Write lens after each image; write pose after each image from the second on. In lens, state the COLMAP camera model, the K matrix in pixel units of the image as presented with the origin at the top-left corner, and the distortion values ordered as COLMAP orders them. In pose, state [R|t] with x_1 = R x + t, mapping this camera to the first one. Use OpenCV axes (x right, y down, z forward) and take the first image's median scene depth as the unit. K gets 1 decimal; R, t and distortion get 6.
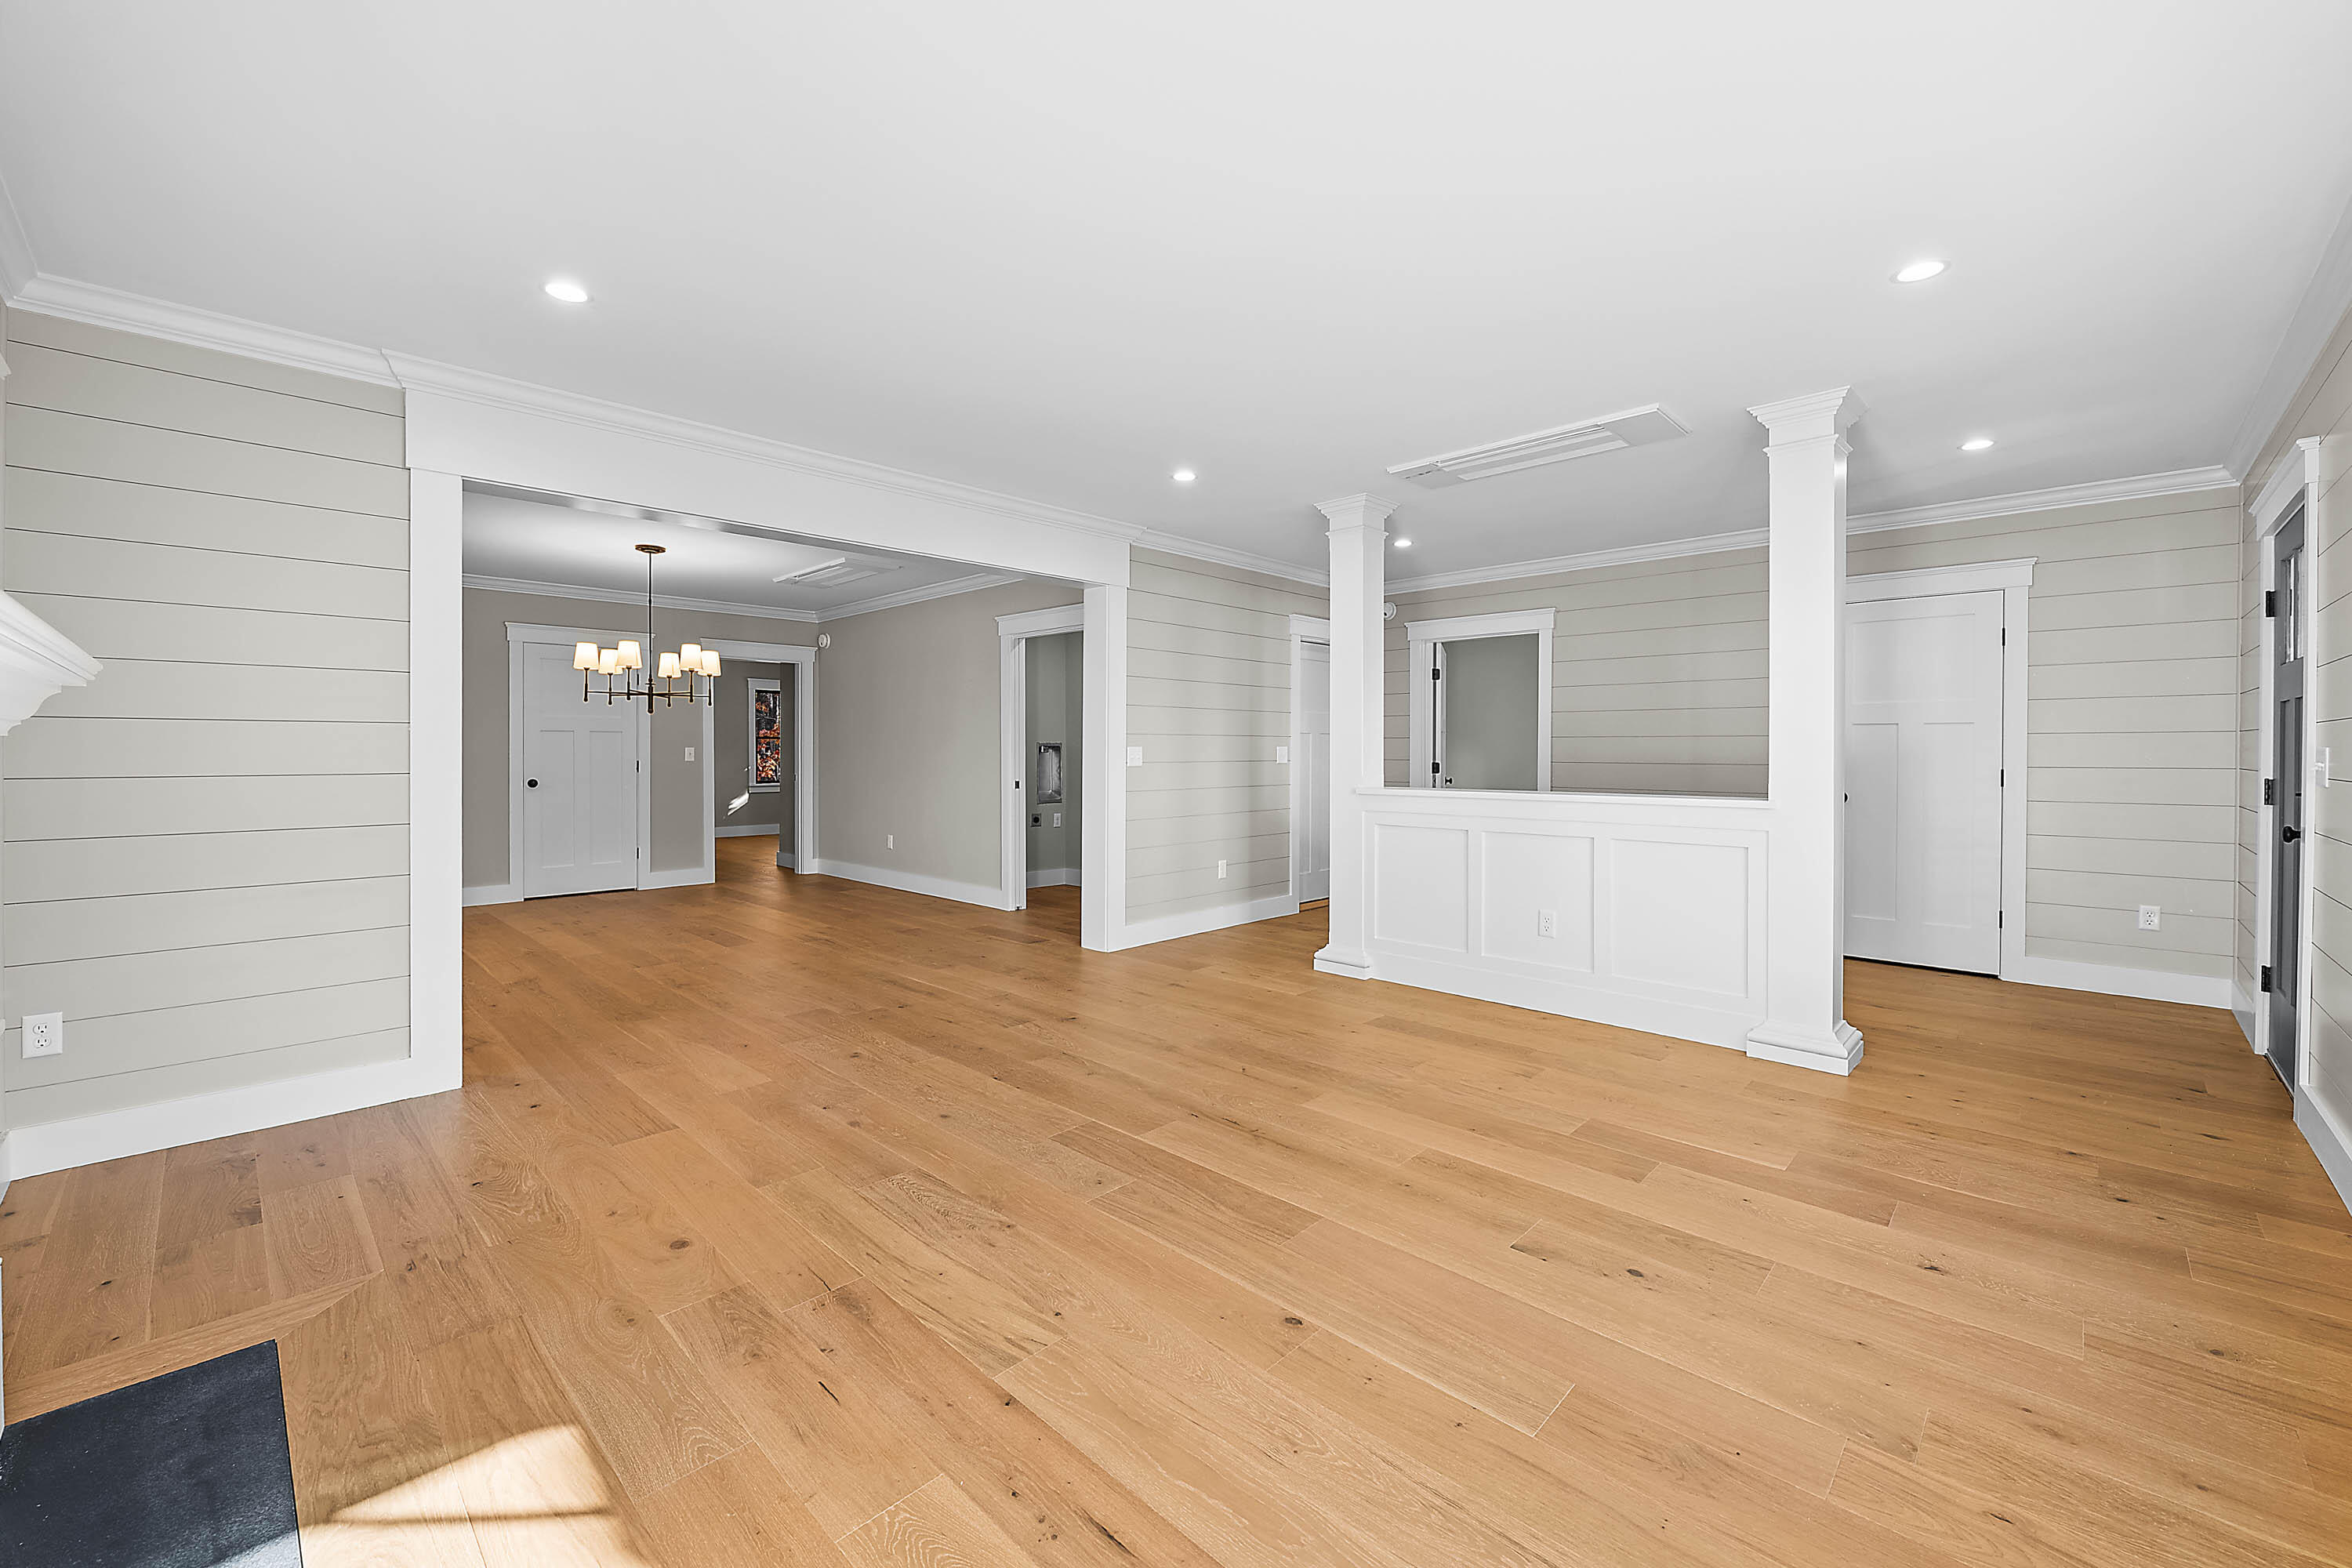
lens RADIAL K [[929.1, 0, 1187.2], [0, 929.1, 752.4], [0, 0, 1]] dist [0.000384, -0.003494]
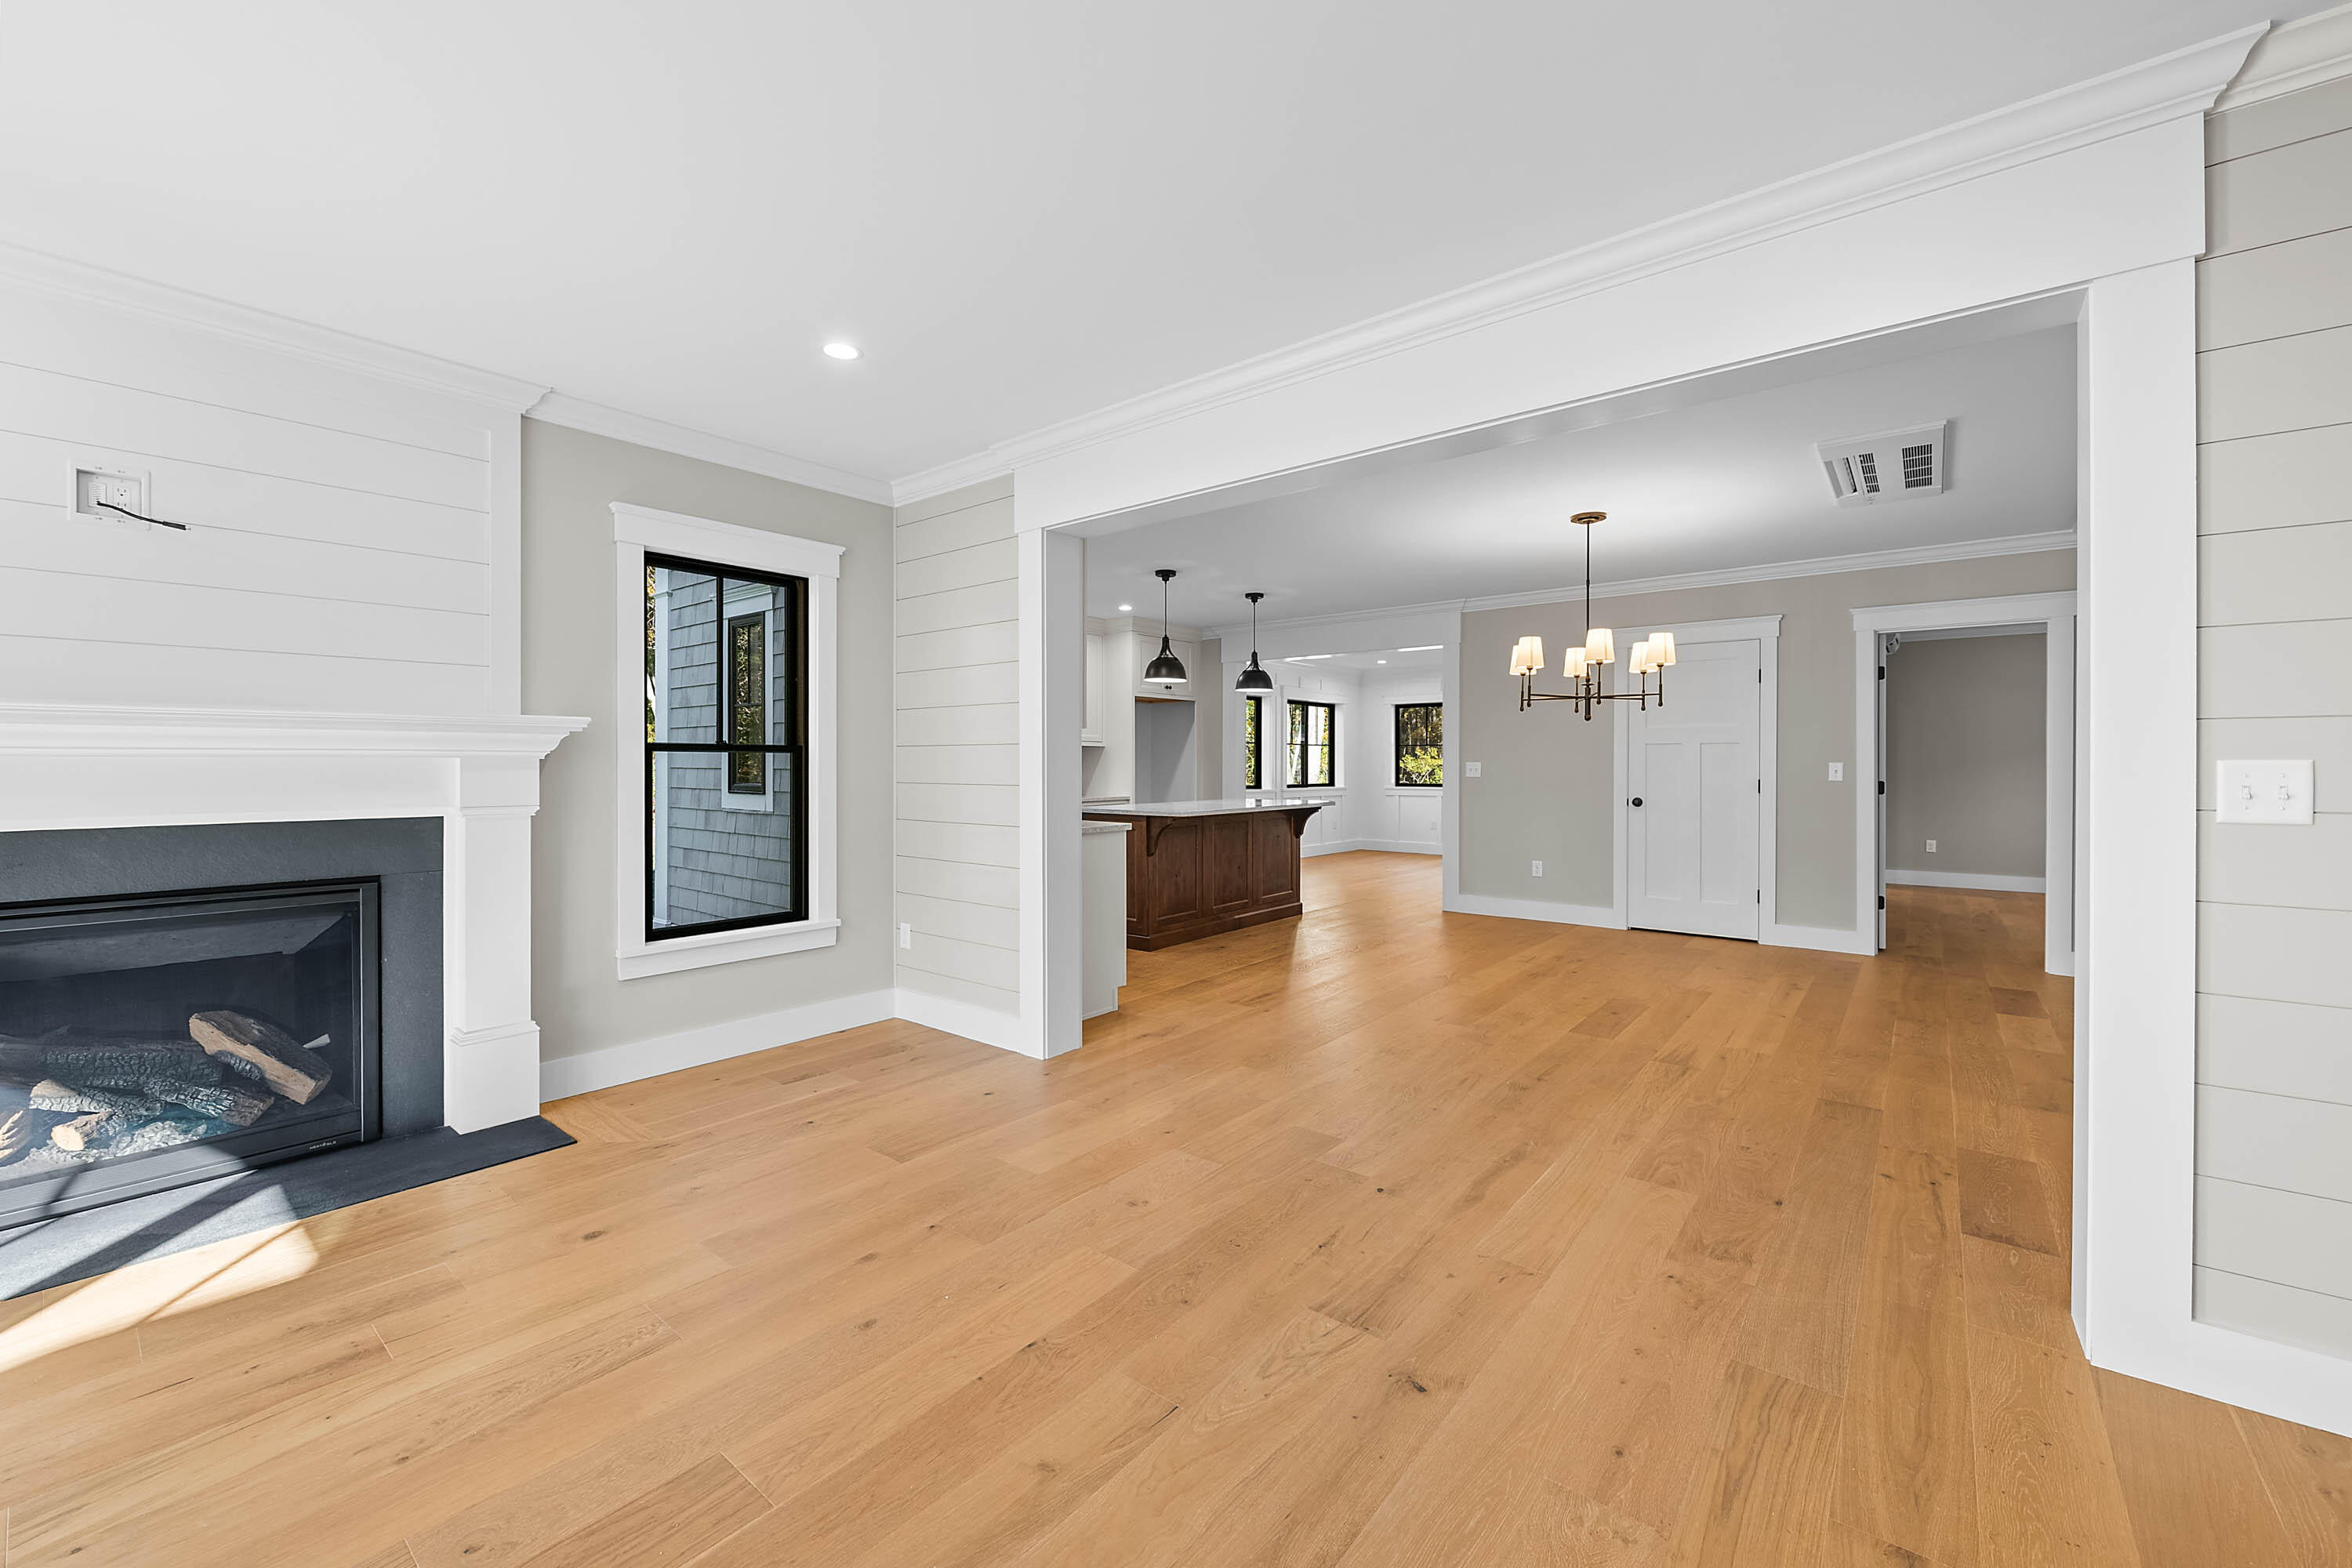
lens RADIAL K [[933.6, 0, 1174.6], [0, 933.6, 772.8], [0, 0, 1]] dist [-0.000116, -0.003381]
pose [[0.074368, 0.009829, -0.997182, 0.322800], [-0.003131, 0.999949, 0.009622, -0.005392], [0.997226, 0.002407, 0.074395, 0.916602]]
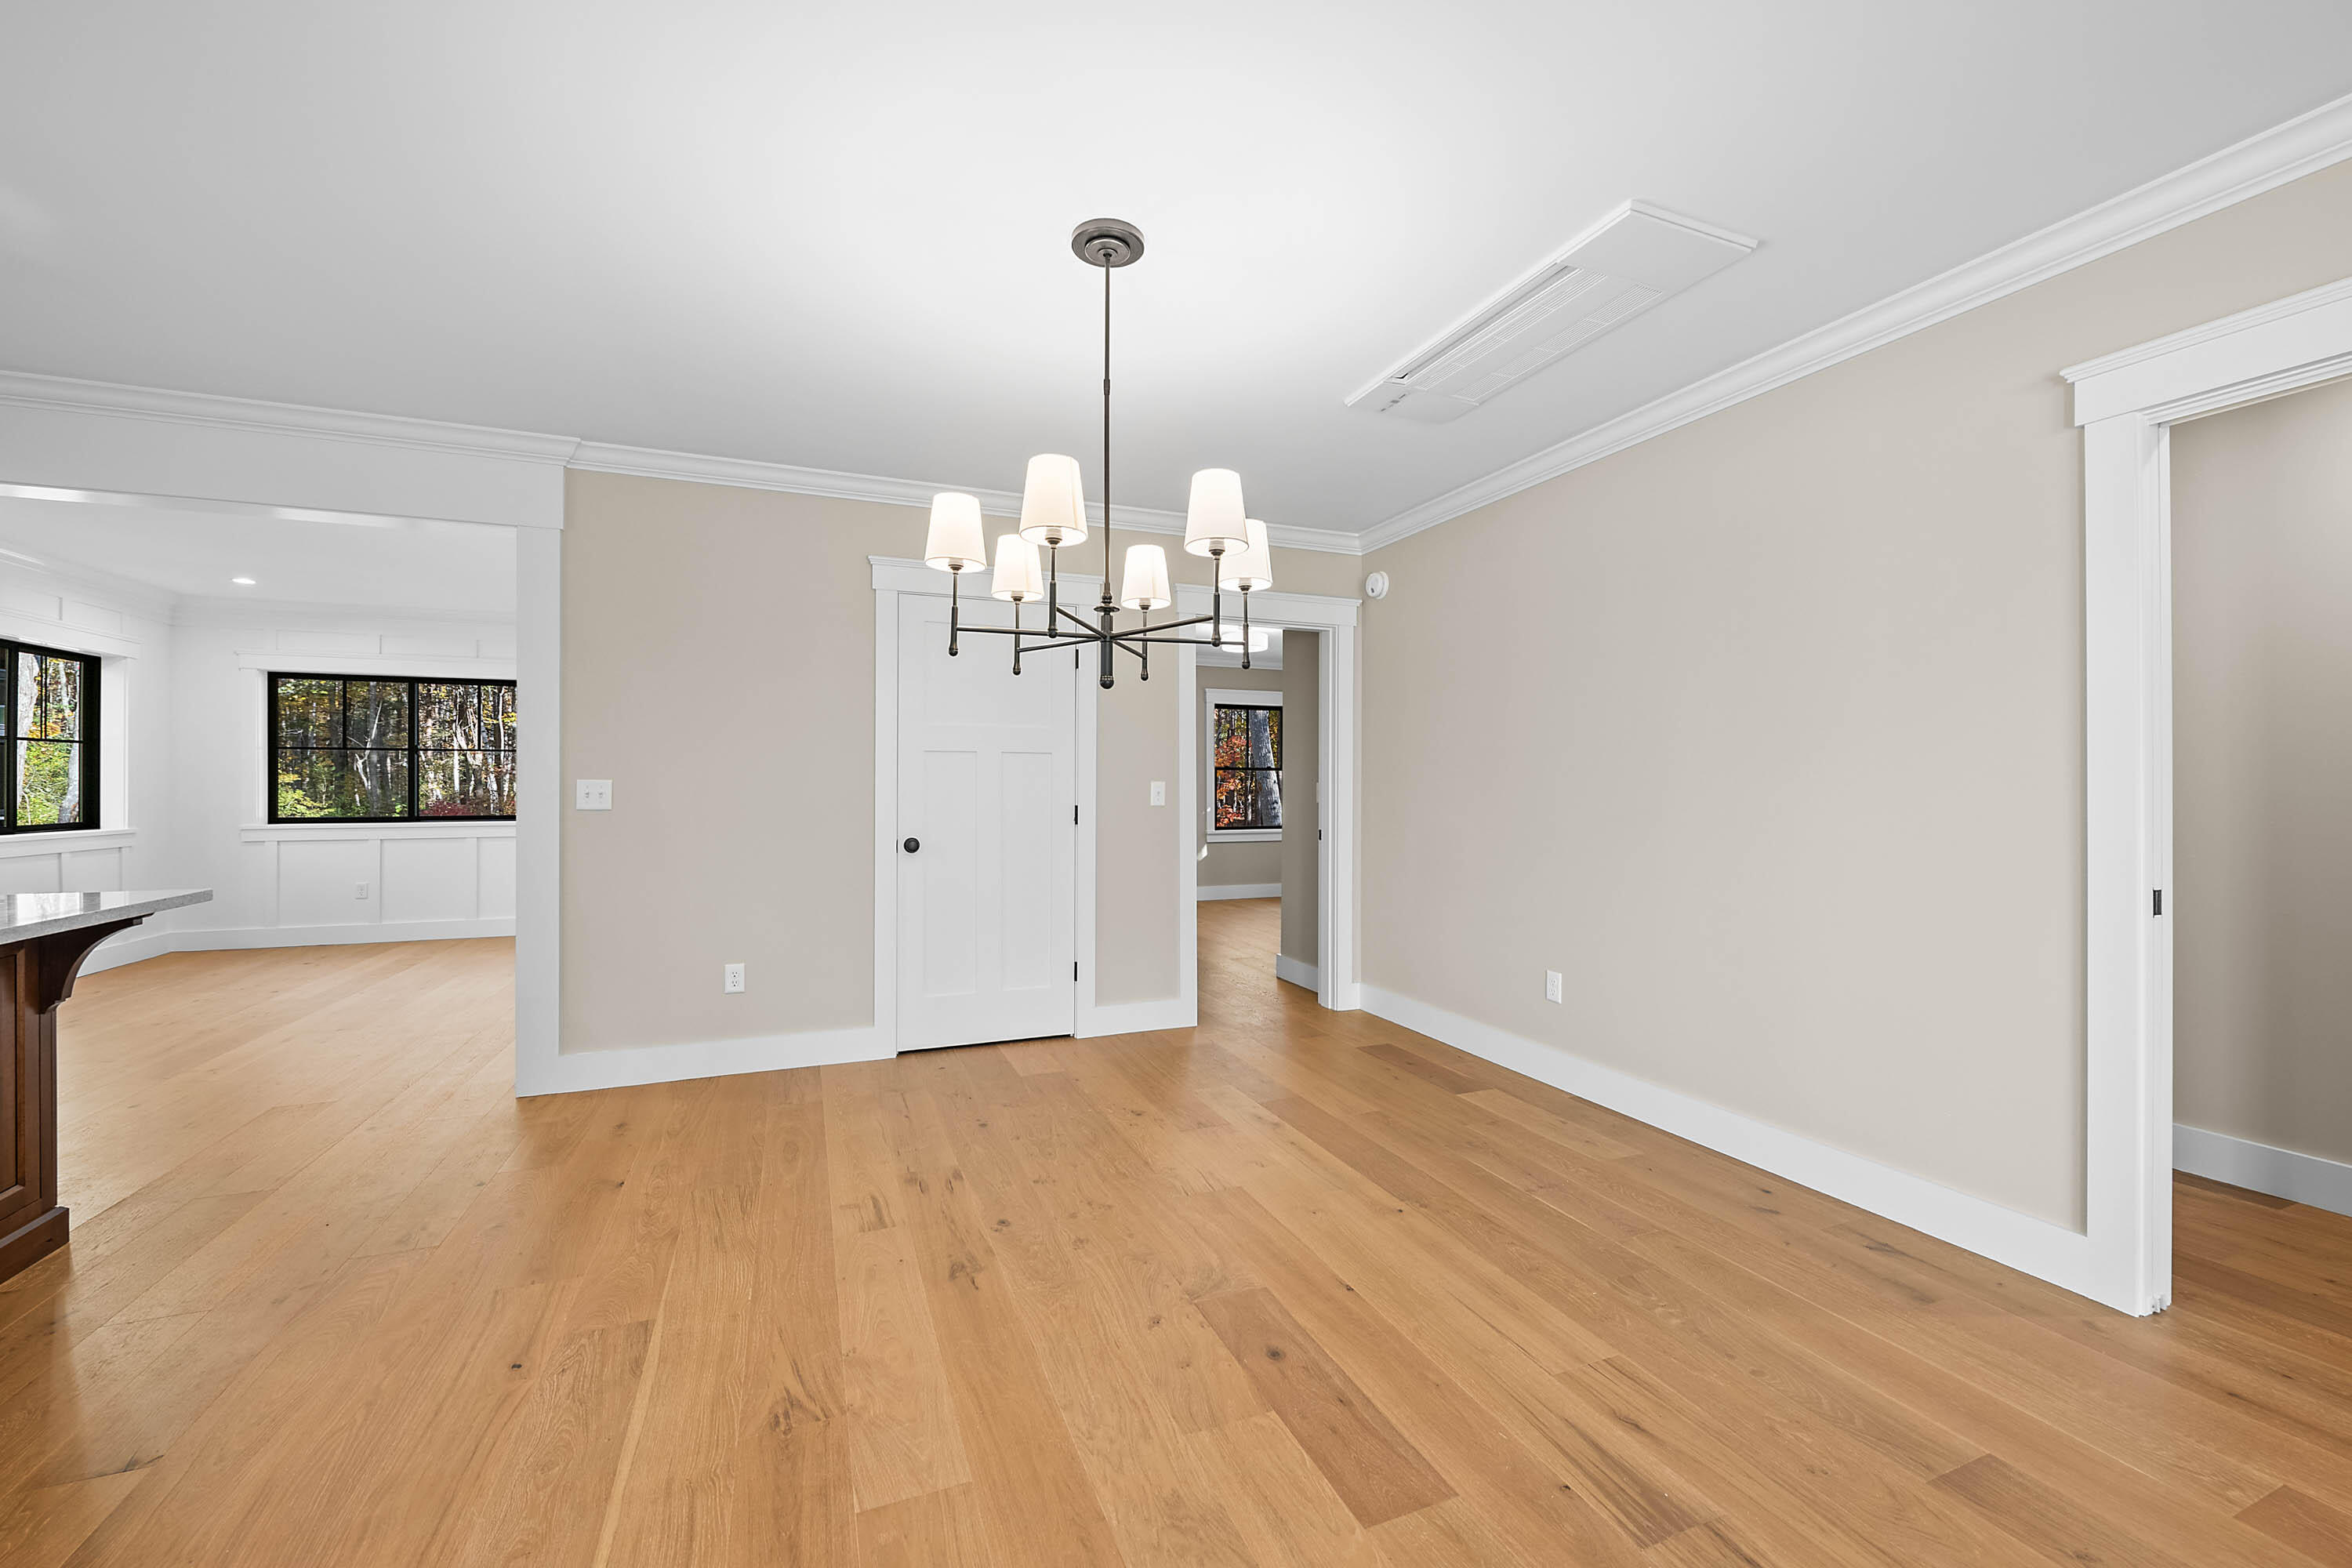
lens RADIAL K [[921.4, 0, 1176.0], [0, 921.4, 784.0], [0, 0, 1]] dist [-0.001509, -0.003210]
pose [[0.910250, 0.001492, -0.414056, -0.633481], [-0.003138, 0.999990, -0.003296, -0.003978], [0.414046, 0.004300, 0.910246, 1.071939]]
